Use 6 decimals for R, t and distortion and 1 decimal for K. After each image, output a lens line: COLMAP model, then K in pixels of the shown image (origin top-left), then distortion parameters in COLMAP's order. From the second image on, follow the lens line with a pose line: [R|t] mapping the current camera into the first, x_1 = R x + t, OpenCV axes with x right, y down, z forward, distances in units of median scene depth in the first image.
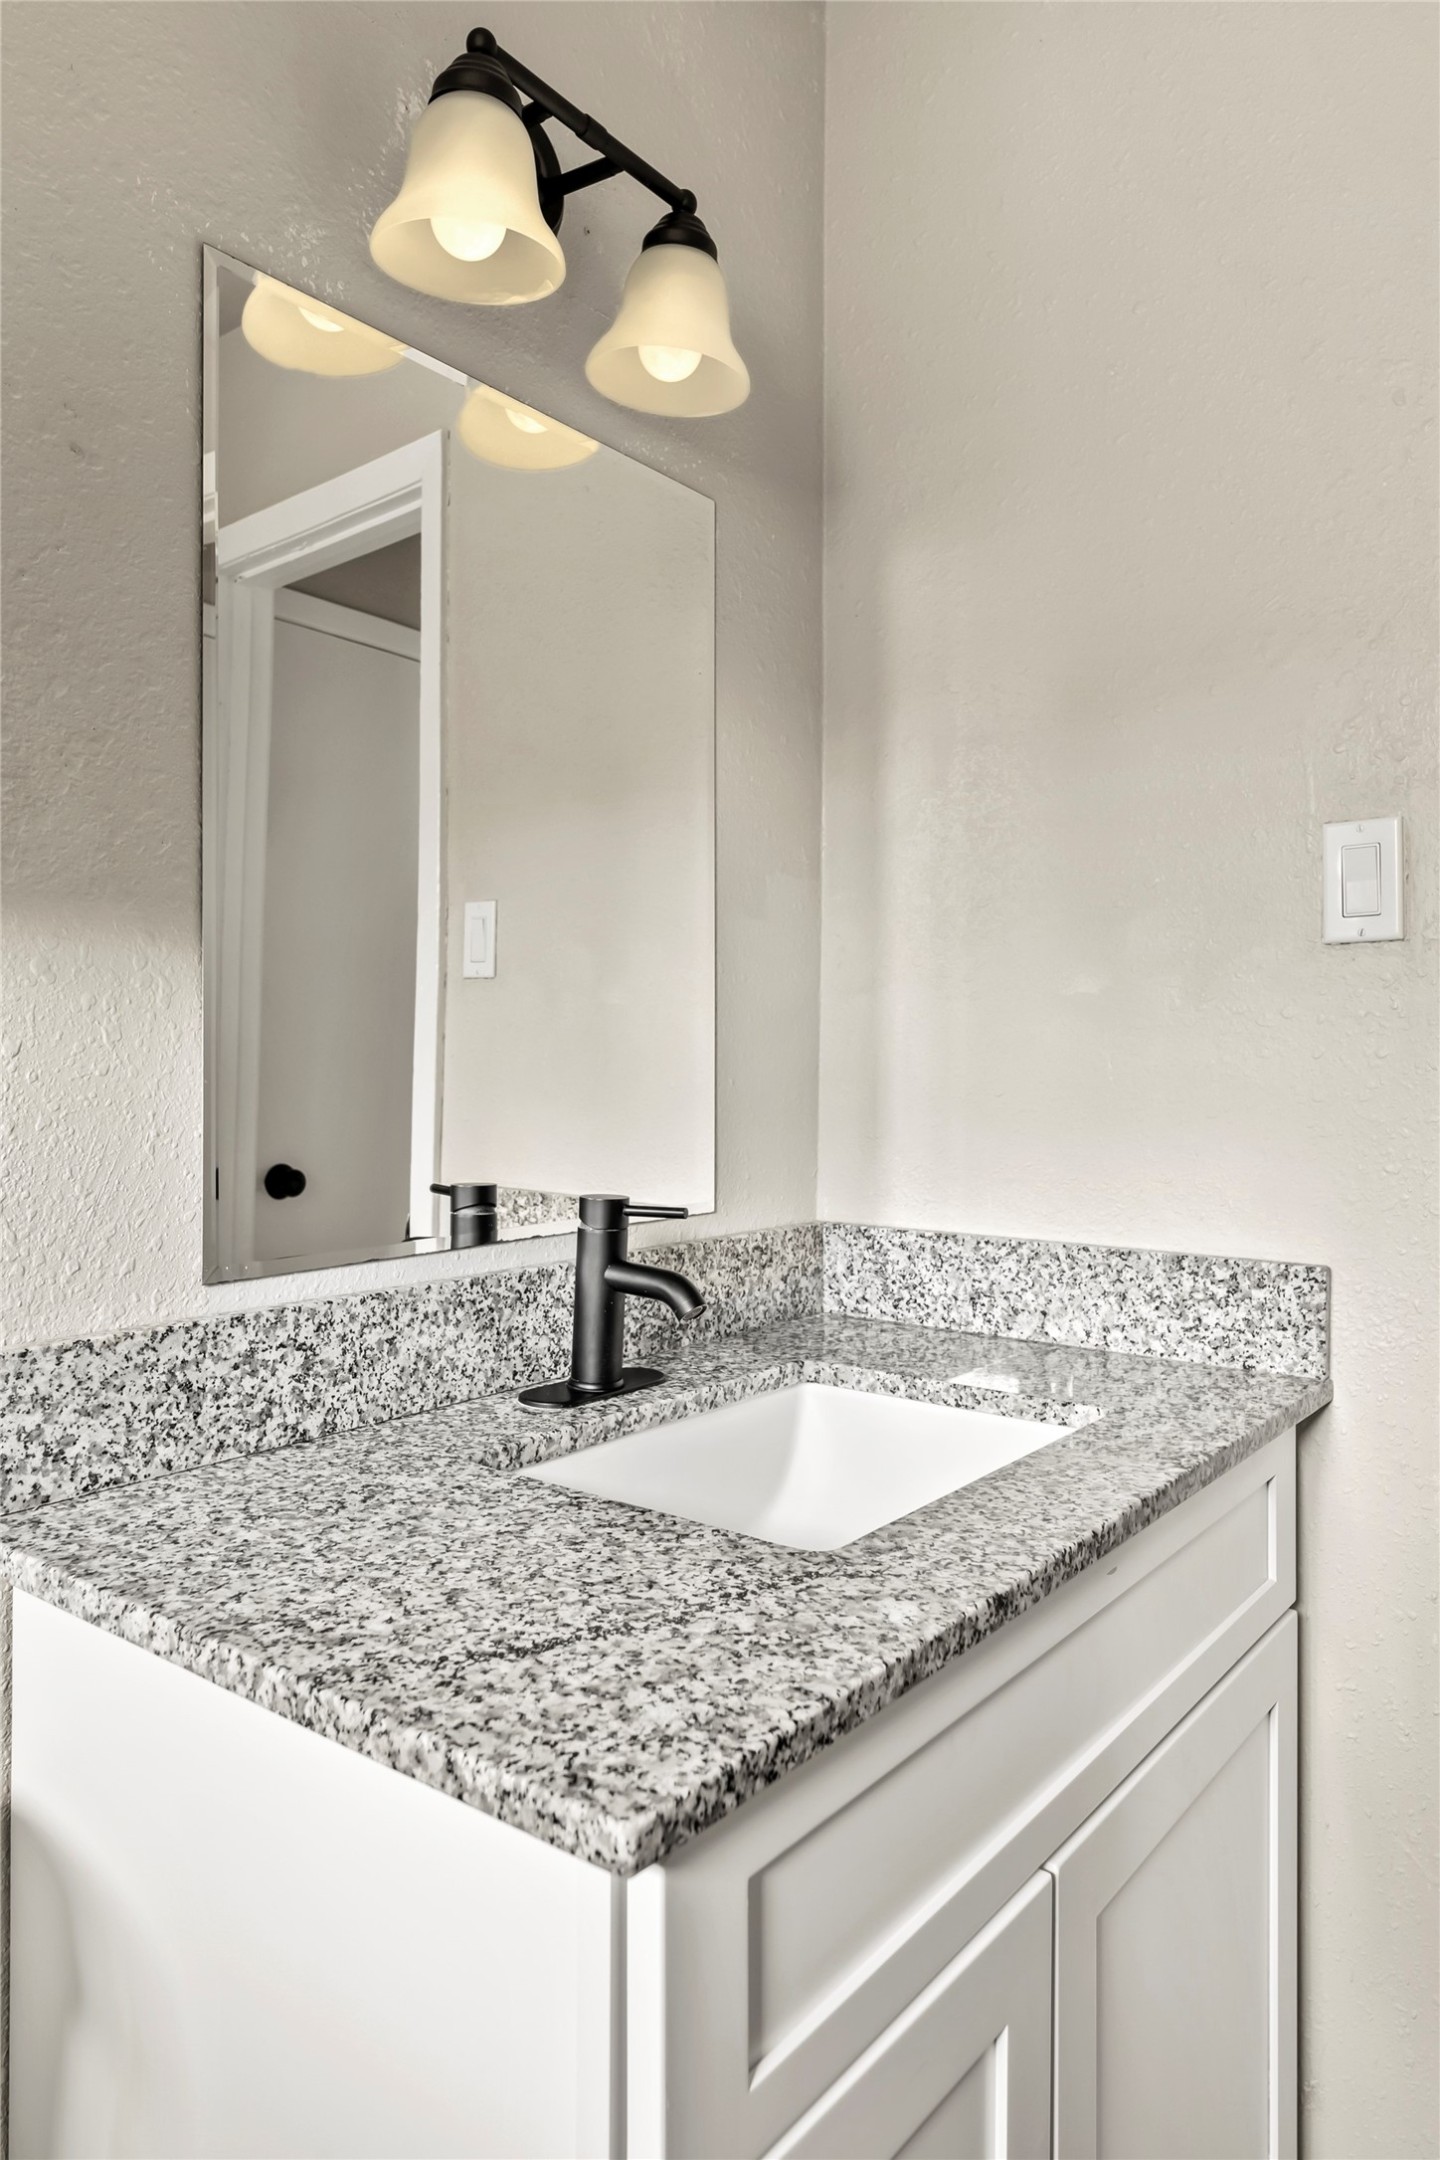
lens RADIAL K [[1386.1, 0, 720.0], [0, 1386.1, 1080.0], [0, 0, 1]] dist [0.000435, 0.000012]
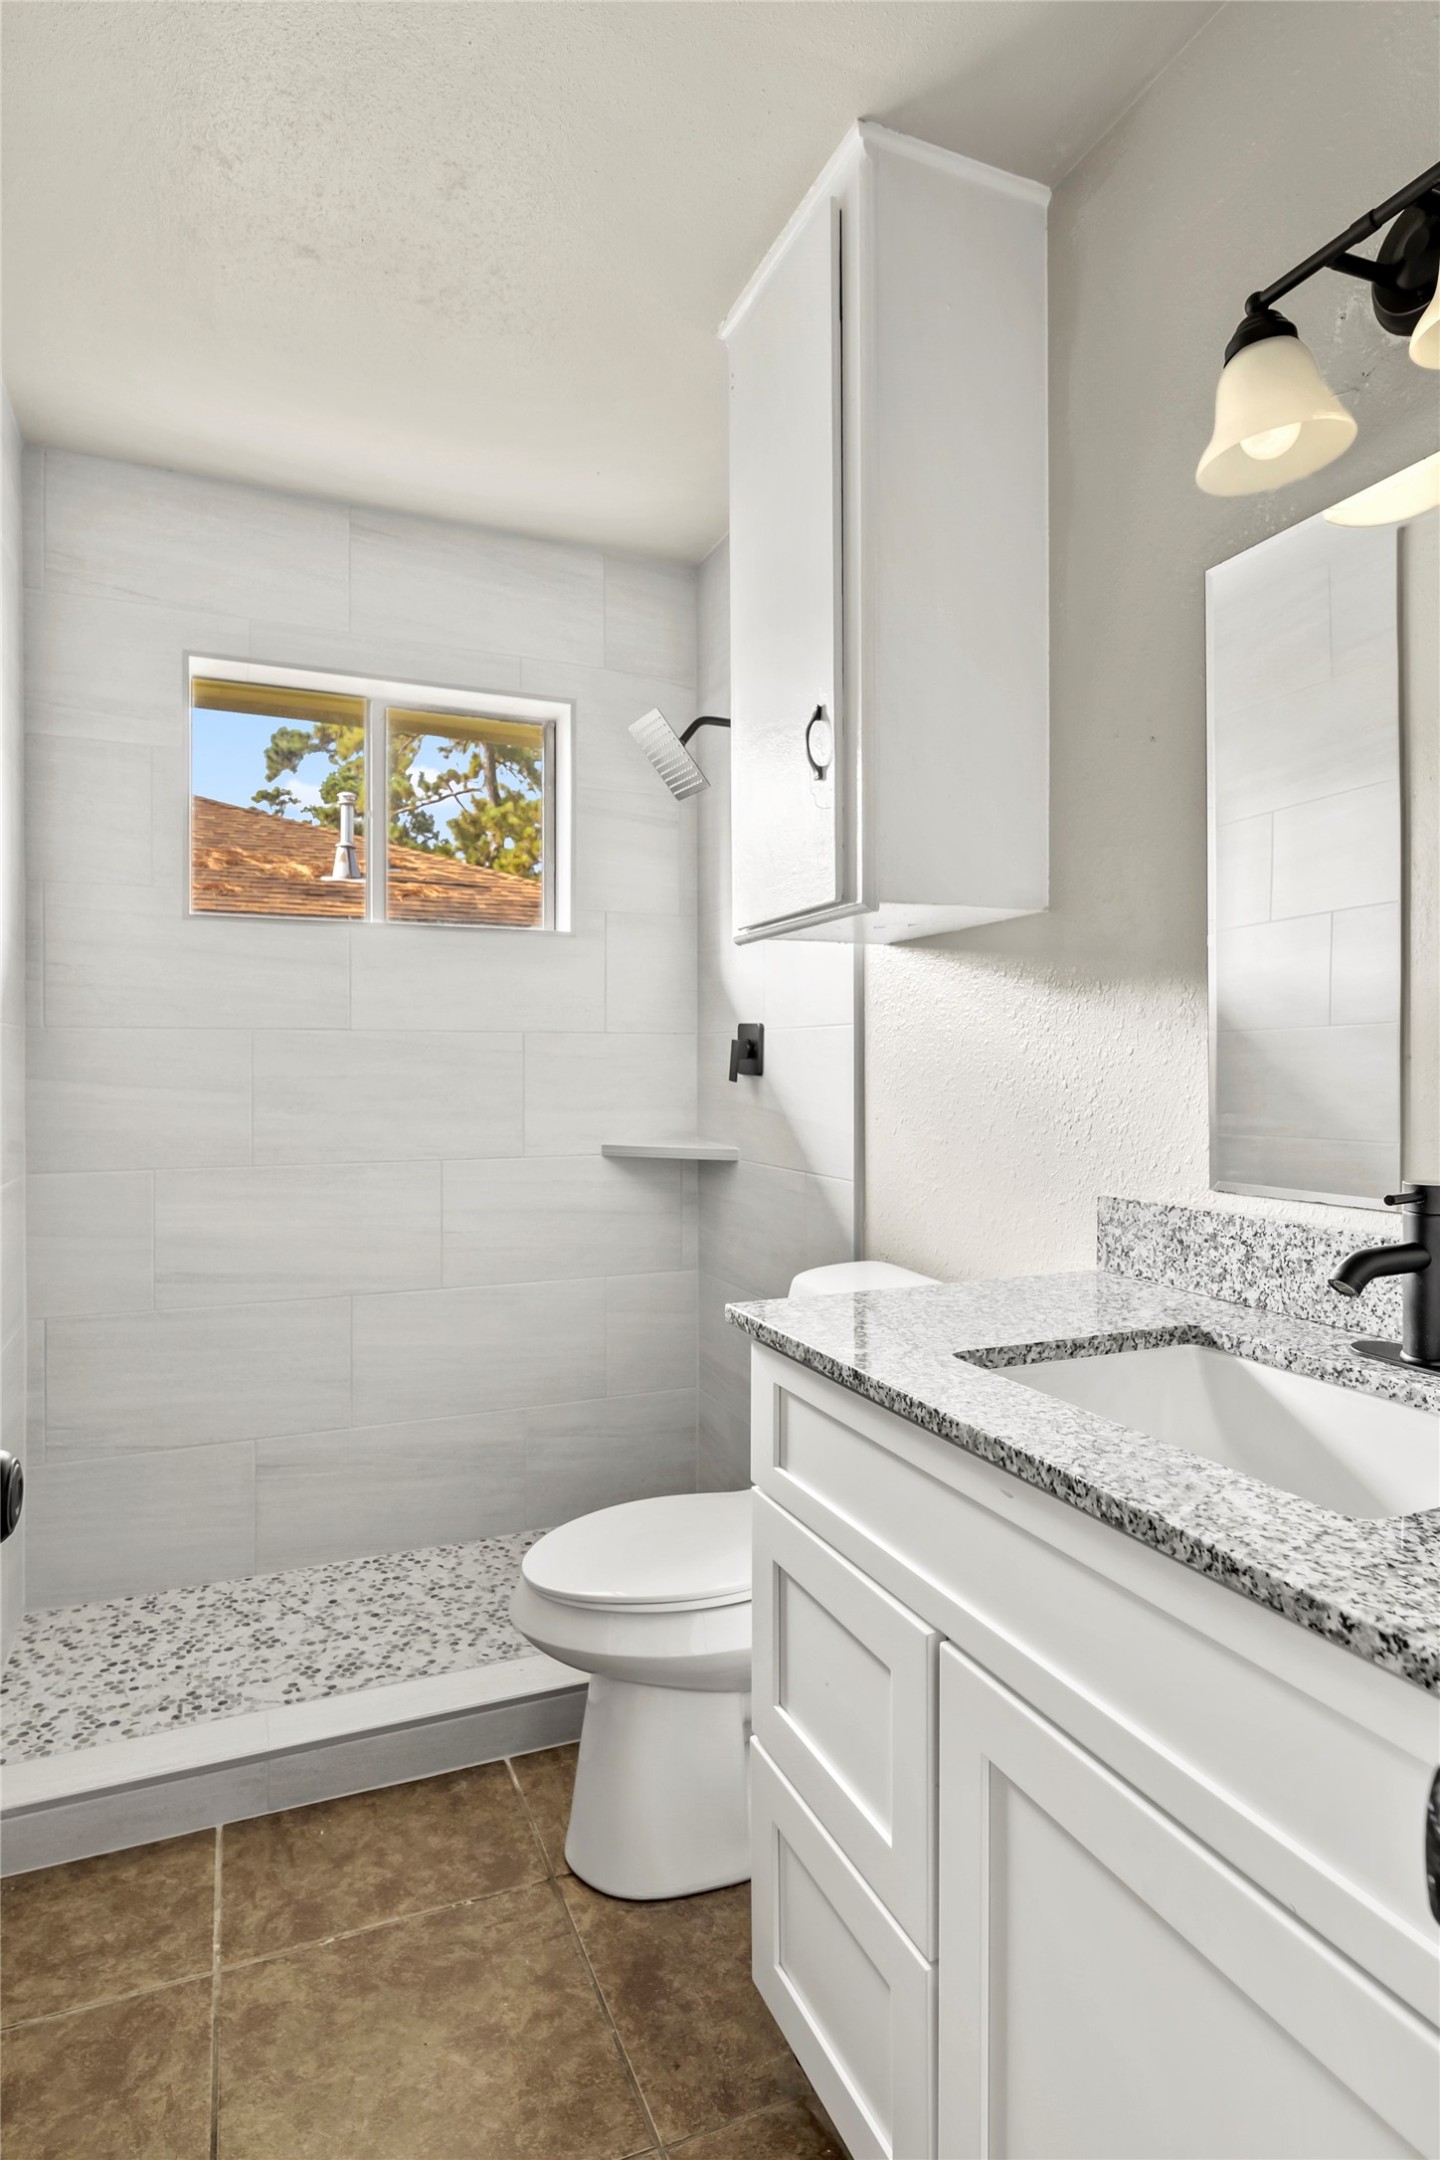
lens RADIAL K [[1152.9, 0, 720.0], [0, 1152.9, 1080.0], [0, 0, 1]] dist [-0.002413, -0.001636]
pose [[-0.481147, 0.011142, -0.876569, 1.118361], [-0.008951, 0.999805, 0.017622, -0.004896], [0.876594, 0.016325, -0.480953, 1.127534]]
